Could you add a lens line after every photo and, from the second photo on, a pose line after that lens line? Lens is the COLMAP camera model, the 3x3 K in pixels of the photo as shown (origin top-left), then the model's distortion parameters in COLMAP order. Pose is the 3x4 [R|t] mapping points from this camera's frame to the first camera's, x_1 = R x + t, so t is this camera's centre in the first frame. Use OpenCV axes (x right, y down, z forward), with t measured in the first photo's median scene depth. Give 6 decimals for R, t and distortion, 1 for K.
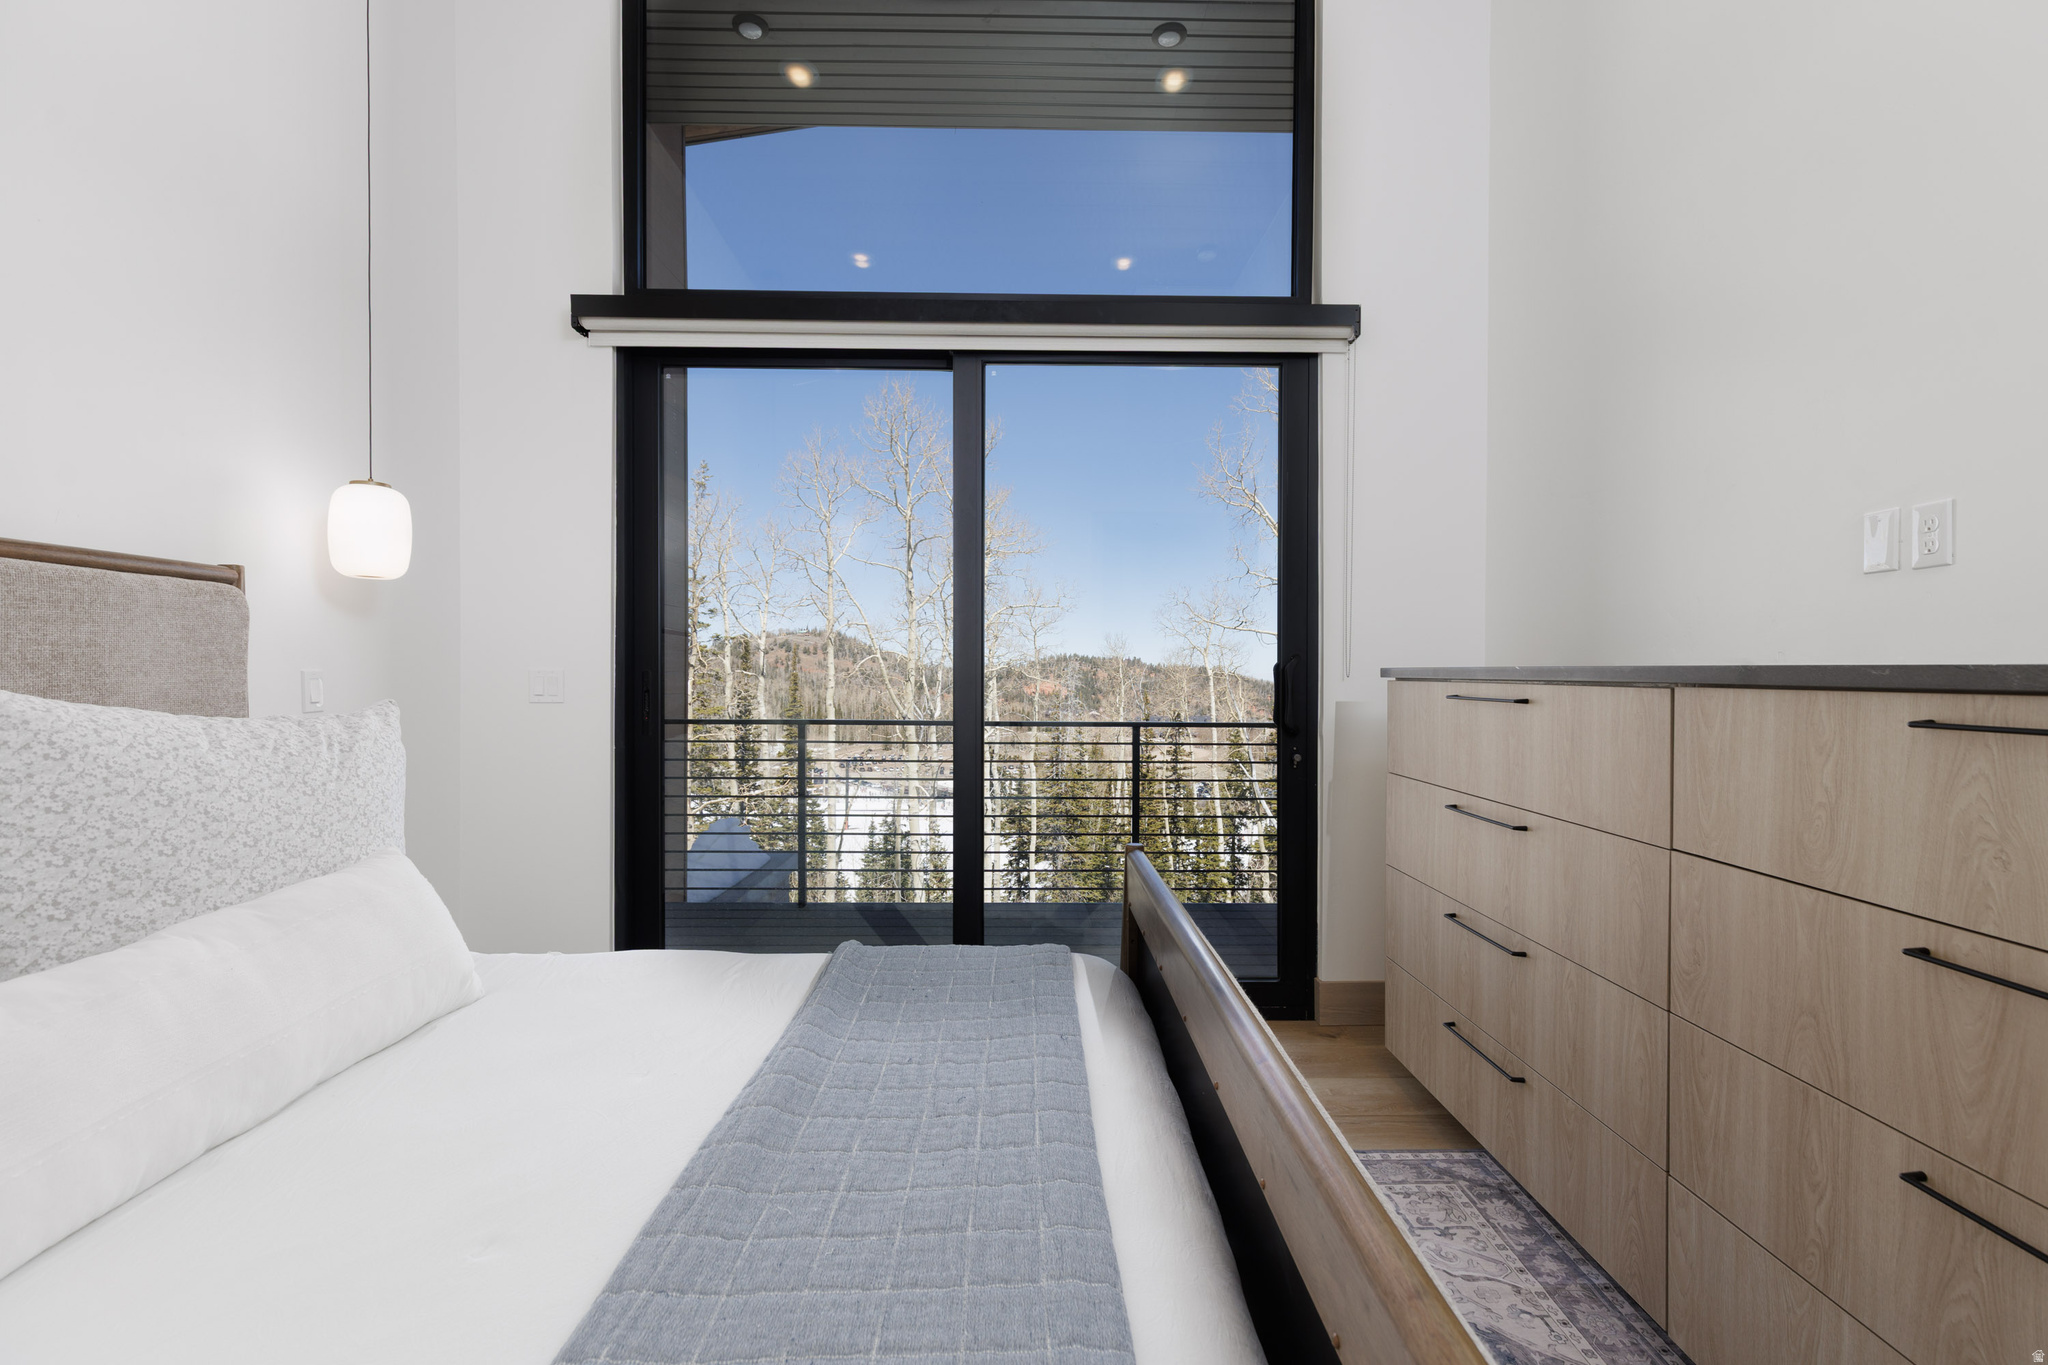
lens RADIAL K [[913.6, 0, 1023.5], [0, 913.6, 678.5], [0, 0, 1]] dist [0.011134, -0.002004]
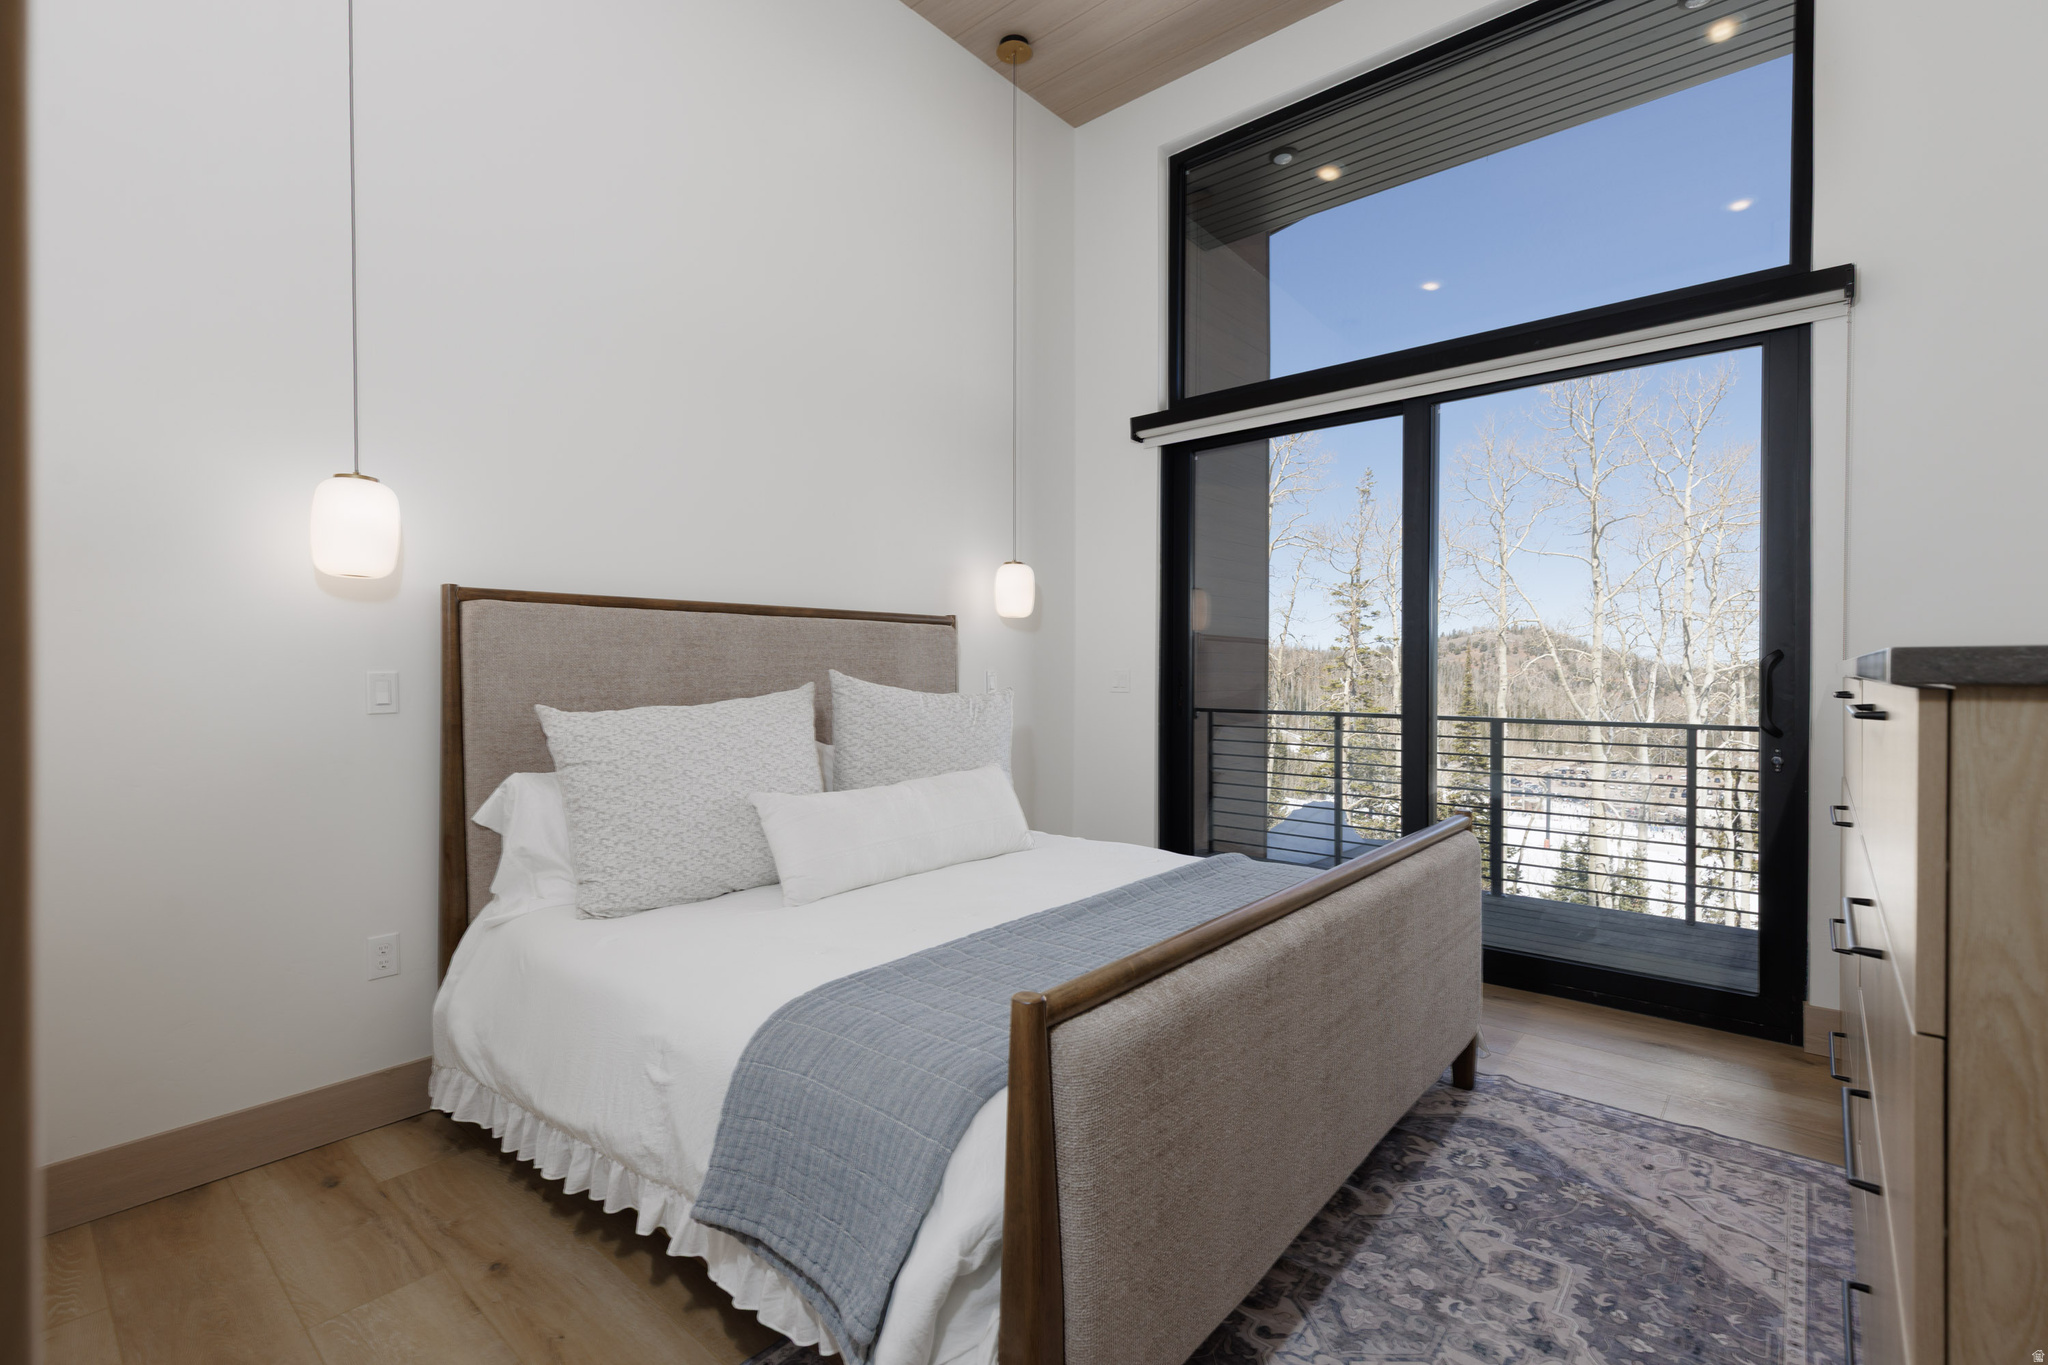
lens RADIAL K [[913.6, 0, 1030.1], [0, 913.6, 679.0], [0, 0, 1]] dist [0.011134, -0.002004]
pose [[0.753928, 0.003346, -0.656949, 0.352857], [-0.003826, 0.999992, 0.000703, 0.004454], [0.656946, 0.001983, 0.753935, -0.220844]]
